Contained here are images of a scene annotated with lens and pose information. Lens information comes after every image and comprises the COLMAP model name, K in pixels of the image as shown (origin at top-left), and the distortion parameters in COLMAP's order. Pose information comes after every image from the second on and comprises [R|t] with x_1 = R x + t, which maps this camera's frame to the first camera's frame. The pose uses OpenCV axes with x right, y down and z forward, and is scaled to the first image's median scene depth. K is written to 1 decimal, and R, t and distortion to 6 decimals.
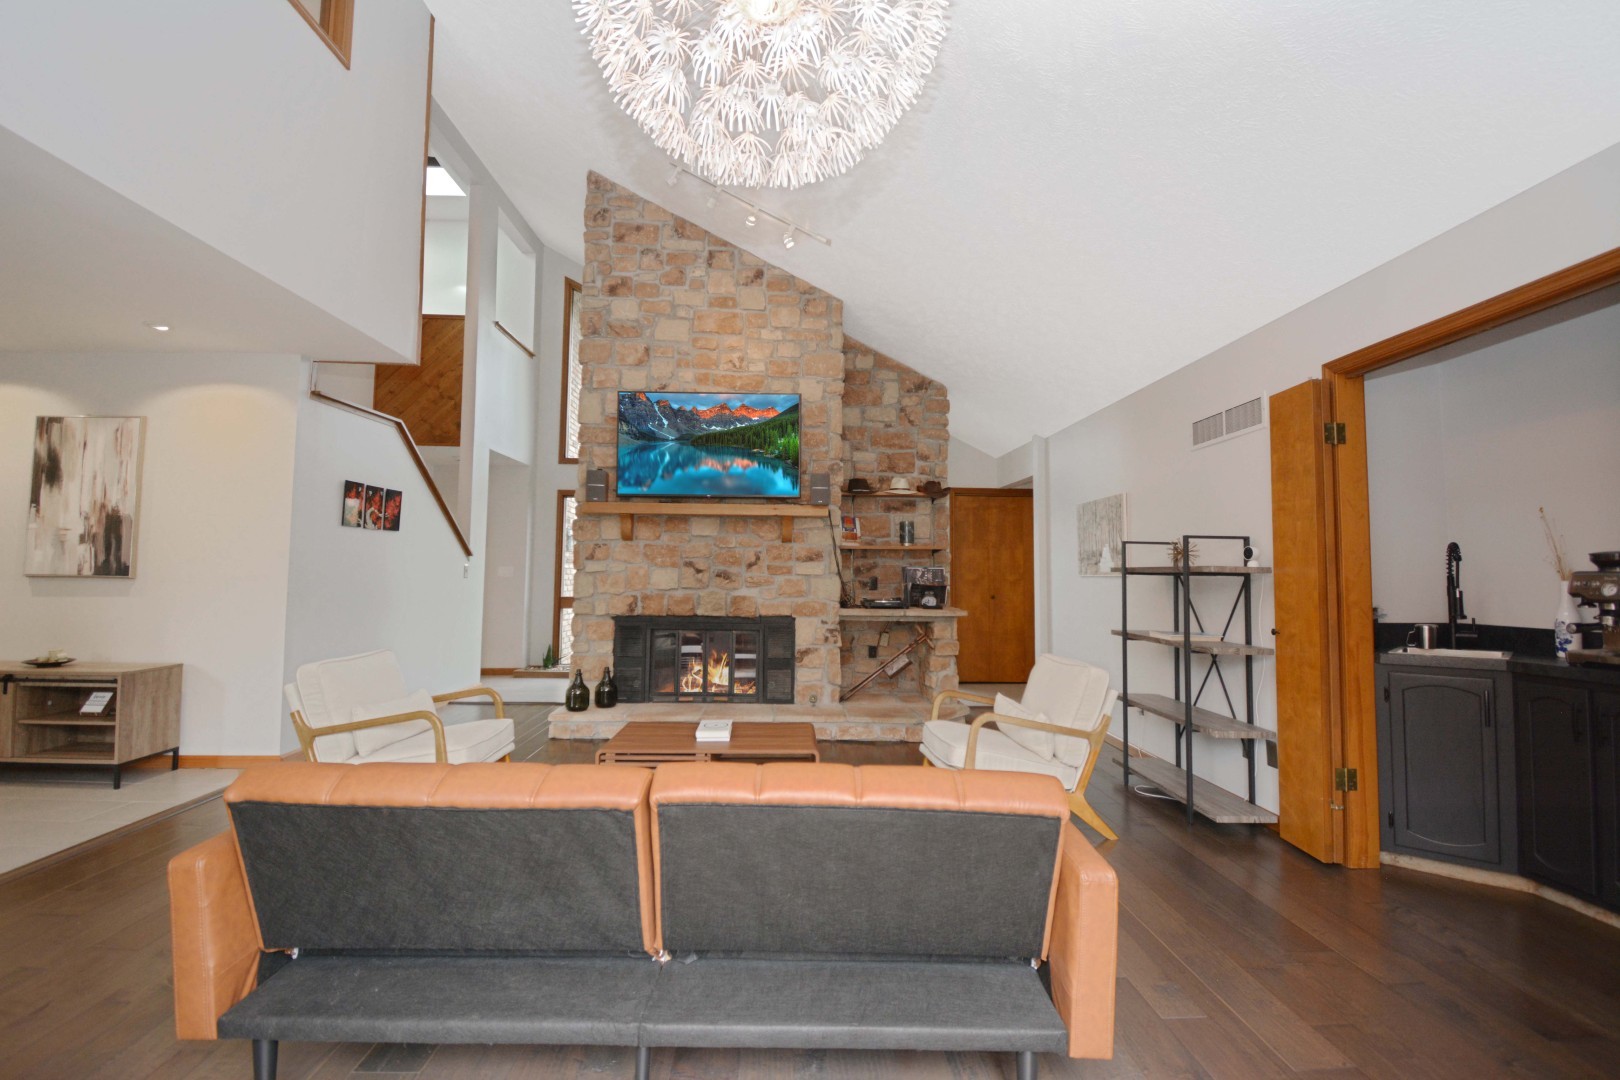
lens RADIAL K [[695.2, 0, 807.6], [0, 695.2, 530.4], [0, 0, 1]] dist [0.001124, -0.017430]
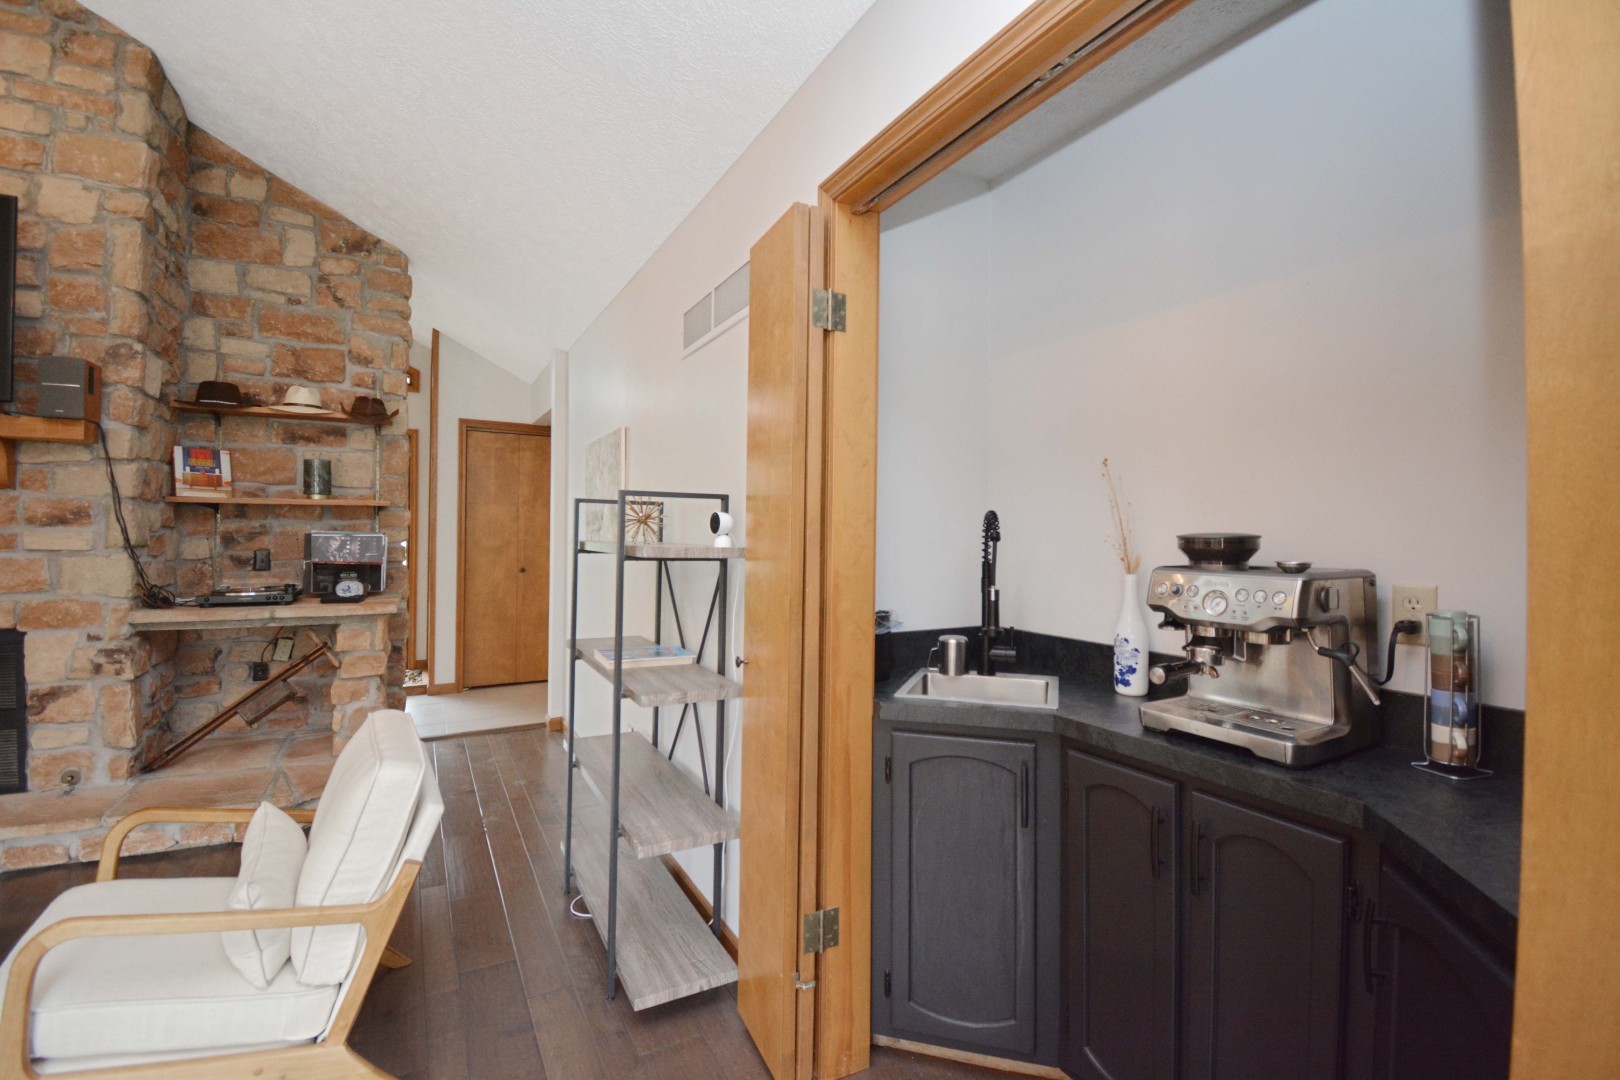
lens RADIAL K [[695.2, 0, 807.6], [0, 695.2, 530.4], [0, 0, 1]] dist [0.001124, -0.017430]
pose [[0.887565, -0.000127, 0.460682, 0.273041], [-0.029538, 0.997927, 0.057185, 0.002178], [-0.459734, -0.064363, 0.885721, 0.280757]]
